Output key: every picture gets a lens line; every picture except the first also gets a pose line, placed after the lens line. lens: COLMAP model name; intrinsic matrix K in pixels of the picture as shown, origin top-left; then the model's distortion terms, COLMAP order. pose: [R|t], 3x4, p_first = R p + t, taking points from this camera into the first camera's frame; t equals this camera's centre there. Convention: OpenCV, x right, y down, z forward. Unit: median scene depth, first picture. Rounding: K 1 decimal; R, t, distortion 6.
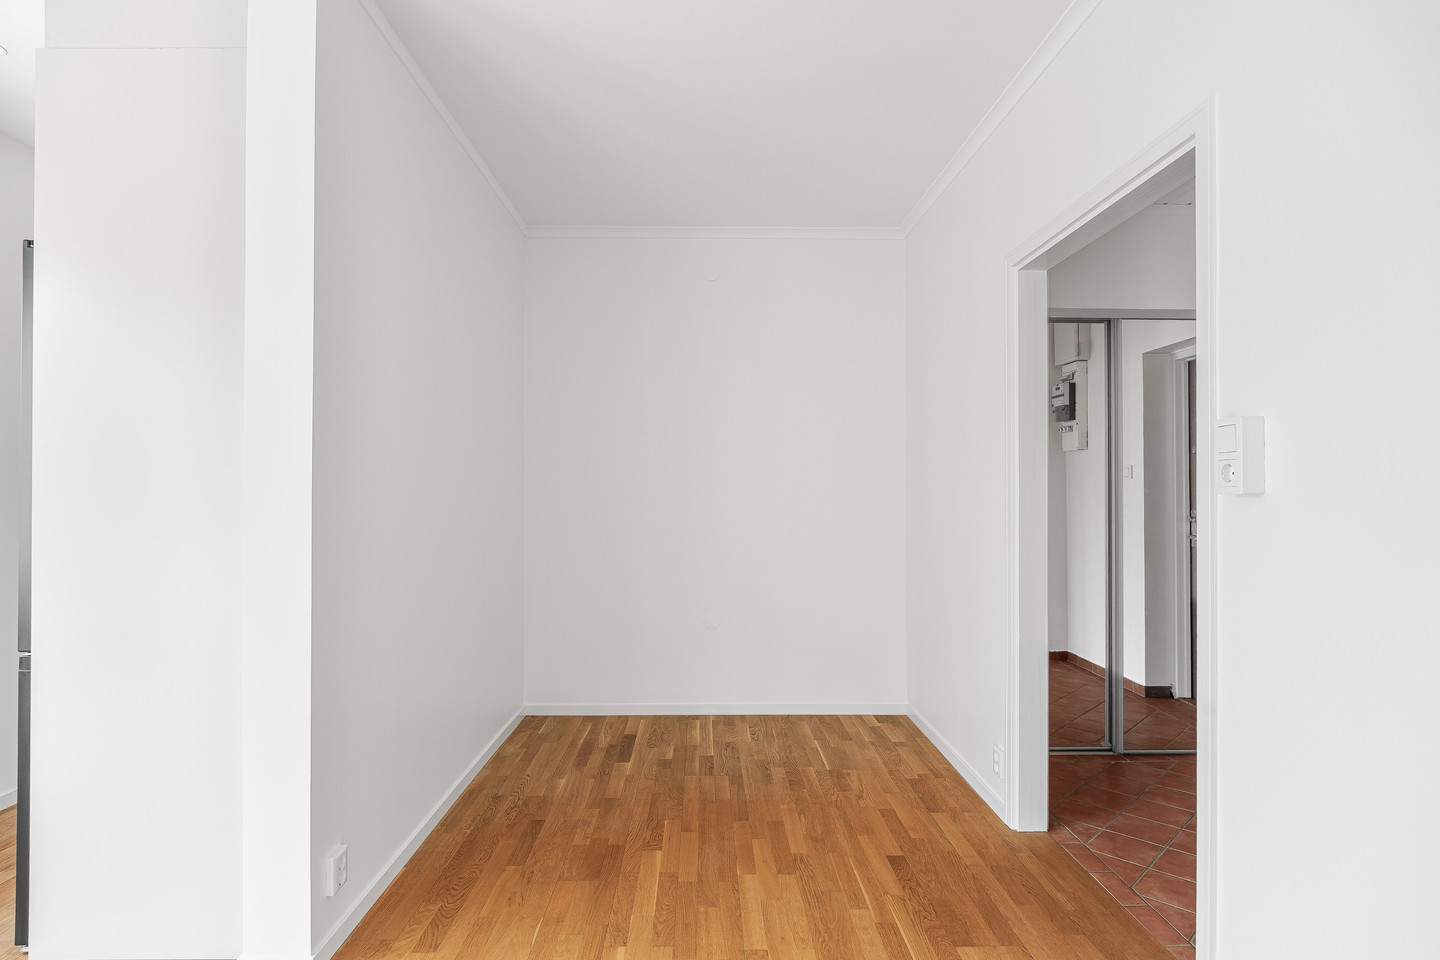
lens RADIAL K [[777.2, 0, 718.5], [0, 777.2, 487.3], [0, 0, 1]] dist [-0.000669, 0.000210]
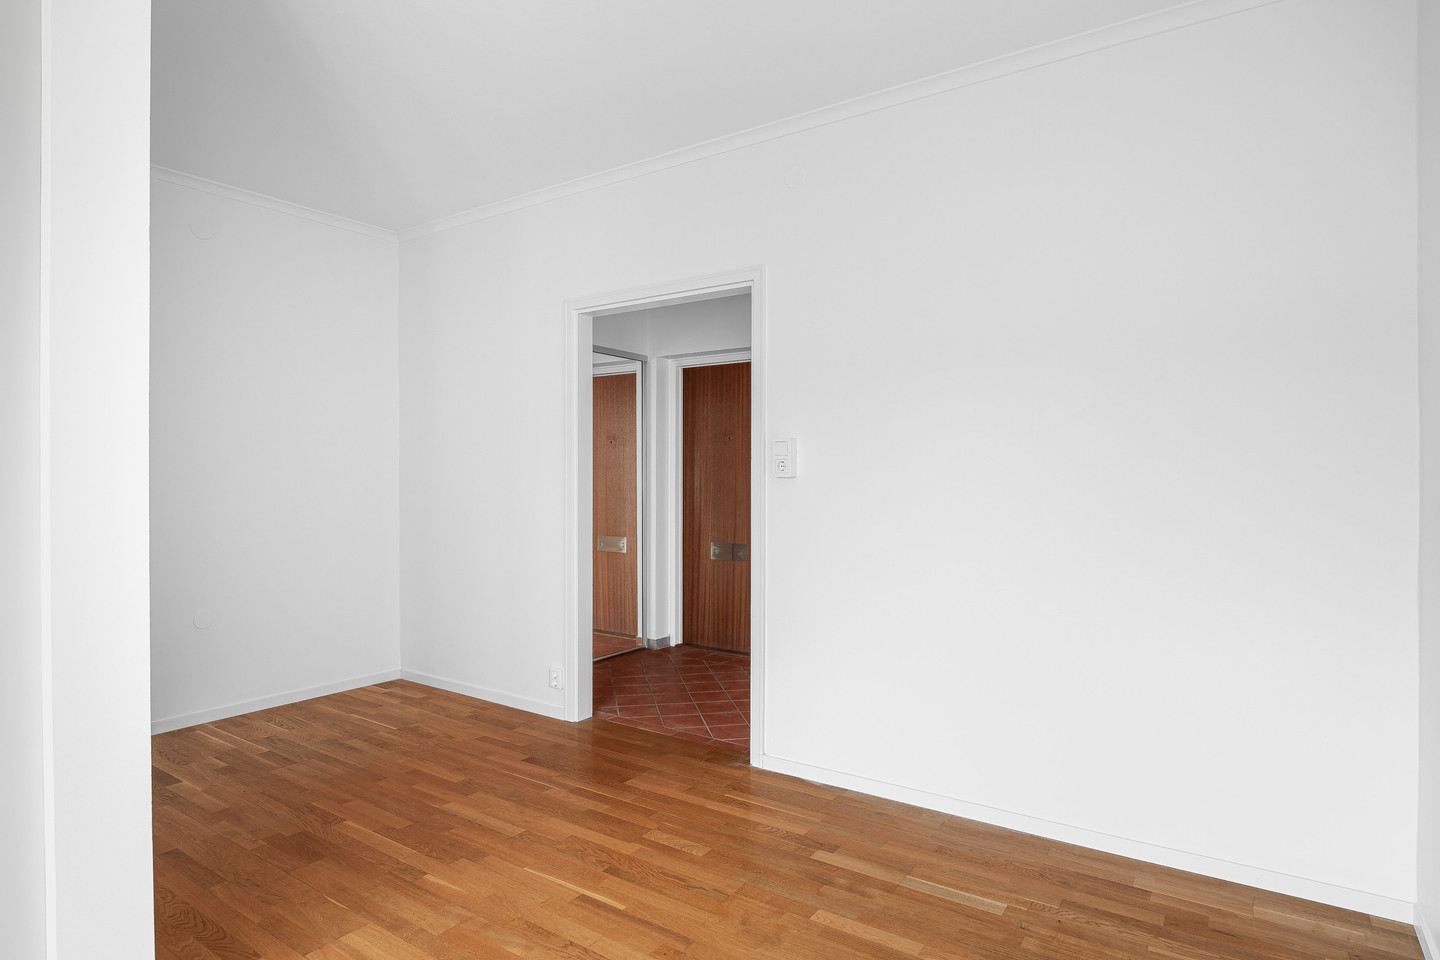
lens RADIAL K [[777.2, 0, 718.5], [0, 777.2, 487.3], [0, 0, 1]] dist [-0.000669, 0.000210]
pose [[0.580849, -0.008449, 0.813967, -0.576800], [-0.007879, 0.999841, 0.016001, 0.002416], [-0.813973, -0.015707, 0.580690, 0.001301]]
